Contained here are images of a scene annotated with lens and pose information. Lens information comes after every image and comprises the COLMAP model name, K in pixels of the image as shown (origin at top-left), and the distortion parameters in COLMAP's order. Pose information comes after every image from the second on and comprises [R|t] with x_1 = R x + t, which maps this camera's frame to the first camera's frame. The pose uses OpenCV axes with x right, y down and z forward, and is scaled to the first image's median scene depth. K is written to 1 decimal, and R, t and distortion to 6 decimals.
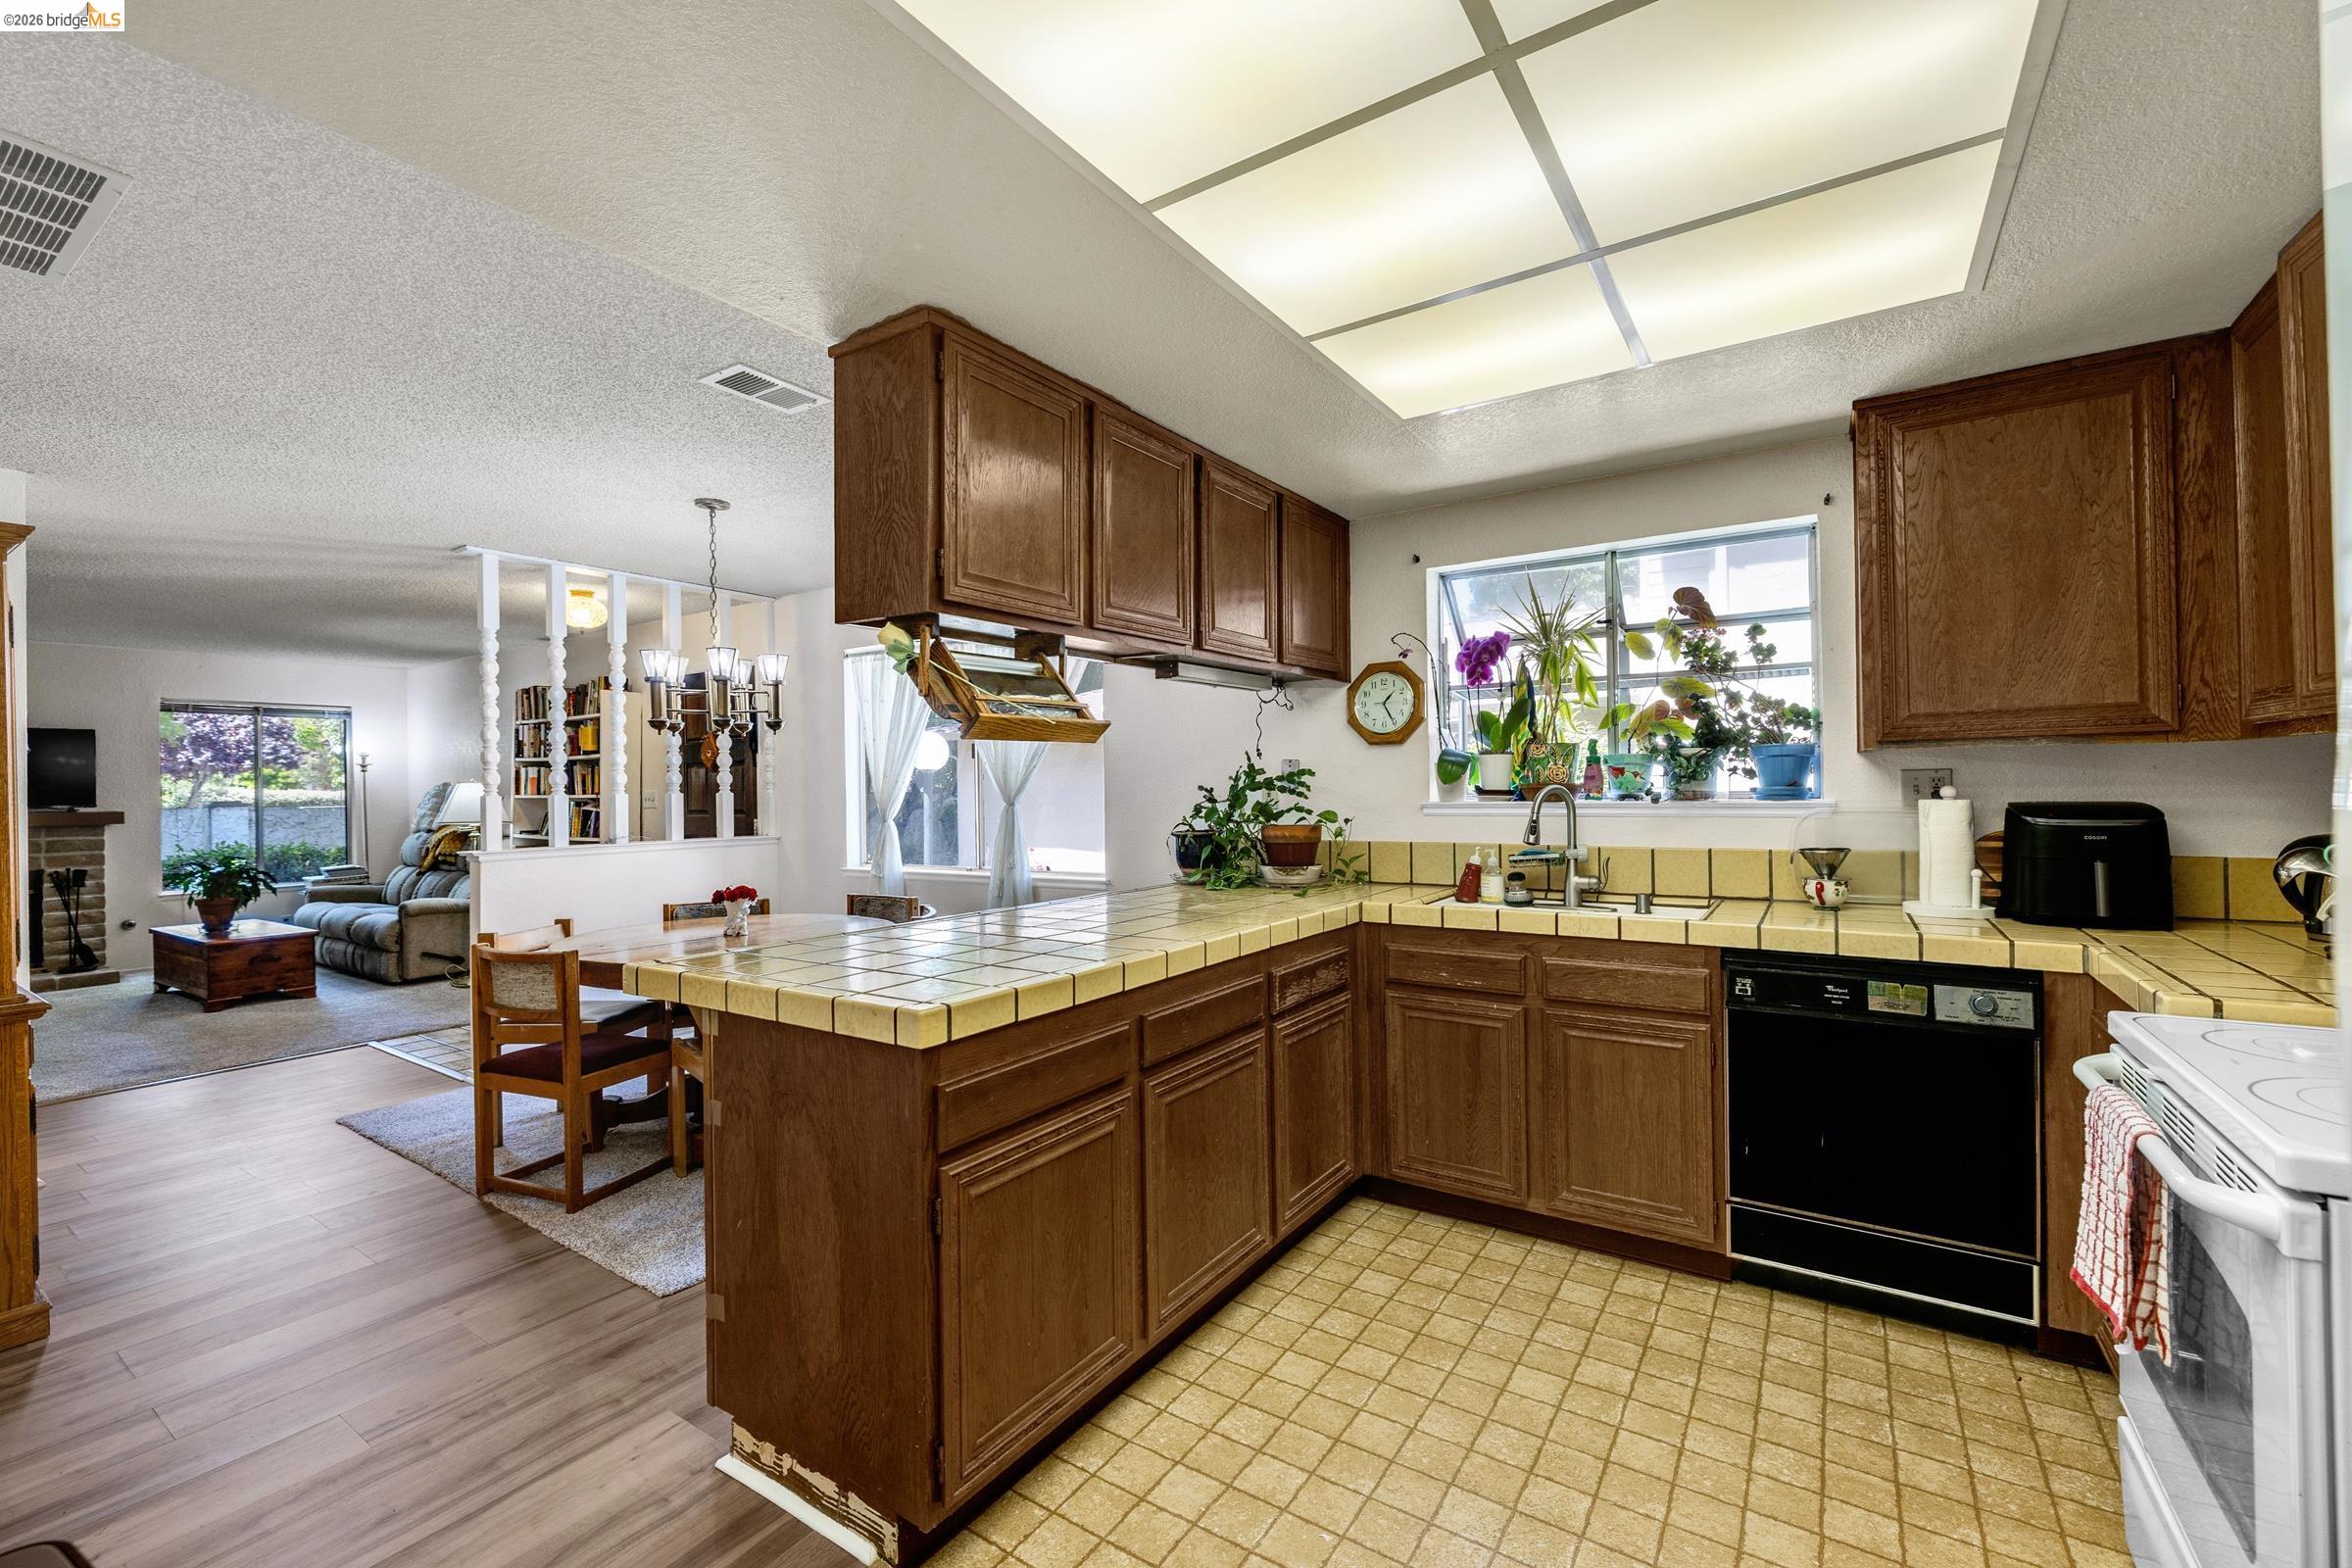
lens RADIAL K [[981.0, 0, 1168.9], [0, 981.0, 786.7], [0, 0, 1]] dist [-0.002035, -0.000036]
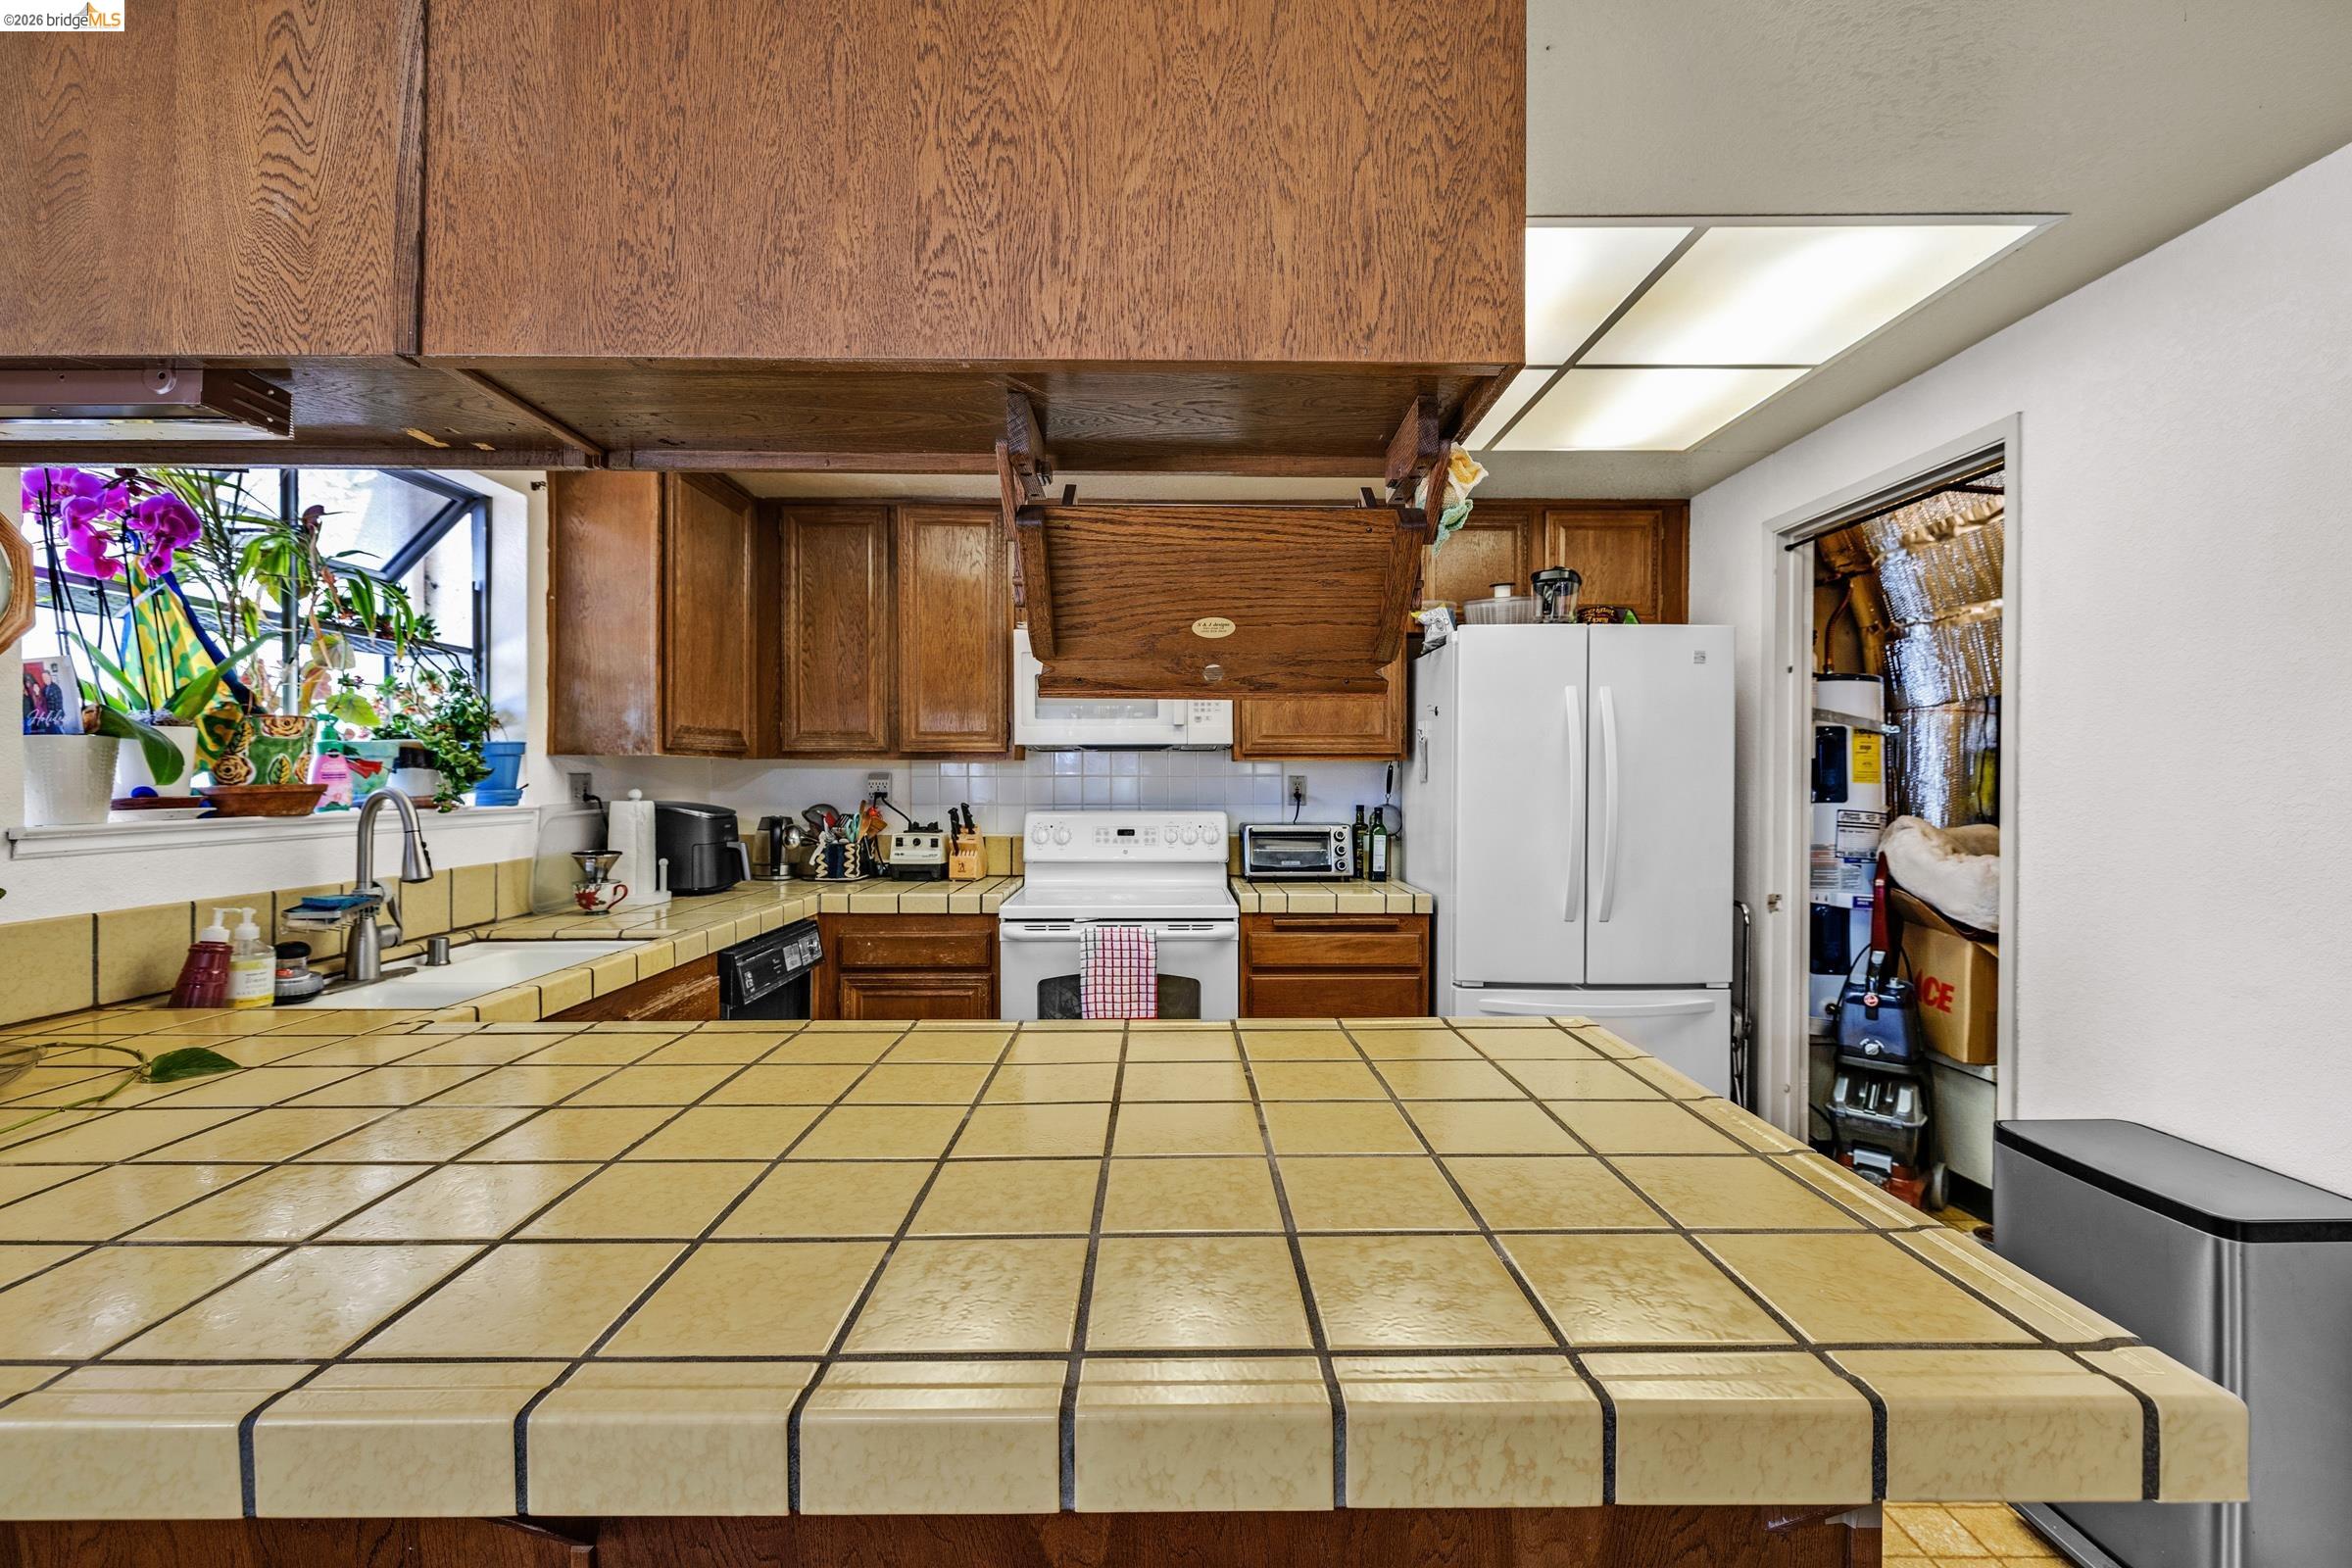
lens RADIAL K [[981.0, 0, 1173.5], [0, 981.0, 783.0], [0, 0, 1]] dist [-0.002035, -0.000036]
pose [[-0.567735, 0.008730, 0.823165, -0.501399], [0.006788, 0.999959, -0.005923, 0.003525], [-0.823183, 0.002225, -0.567771, 1.145415]]
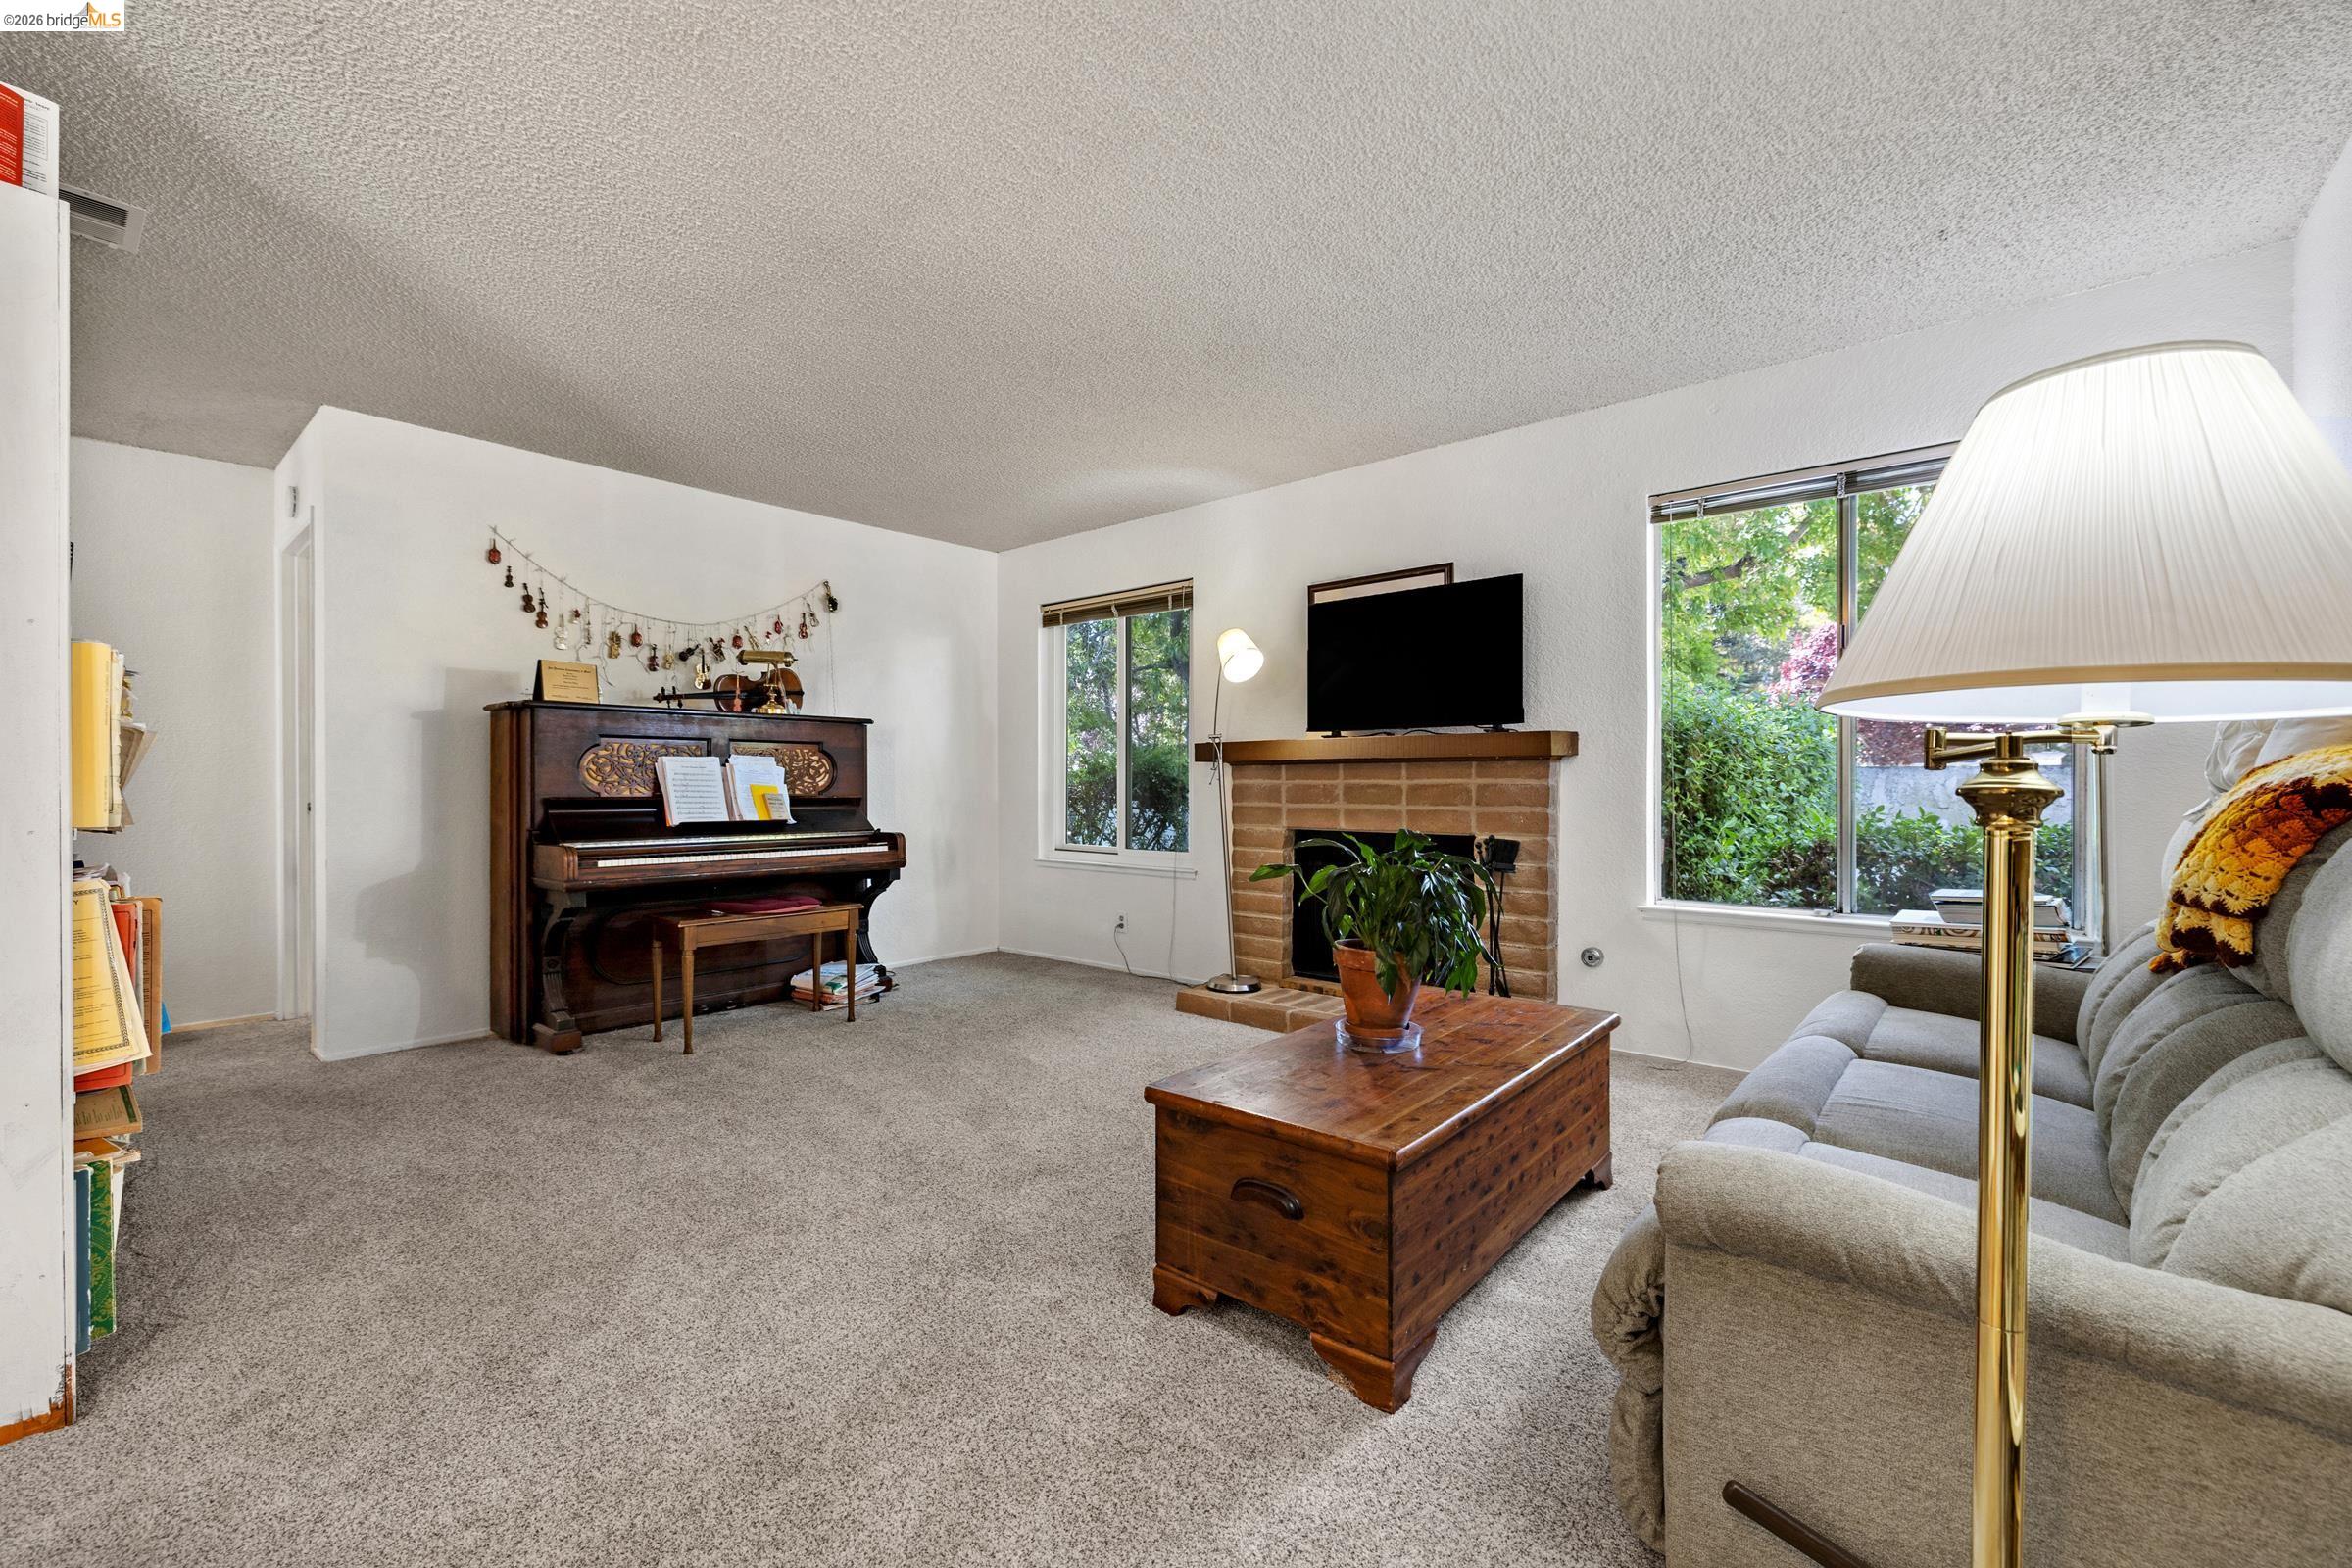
lens RADIAL K [[981.0, 0, 1173.0], [0, 981.0, 786.5], [0, 0, 1]] dist [-0.002035, -0.000036]
pose [[-0.118269, 0.018358, -0.992812, -1.520395], [0.004168, 0.999829, 0.017992, 0.122899], [0.992973, -0.002011, -0.118326, 2.400627]]
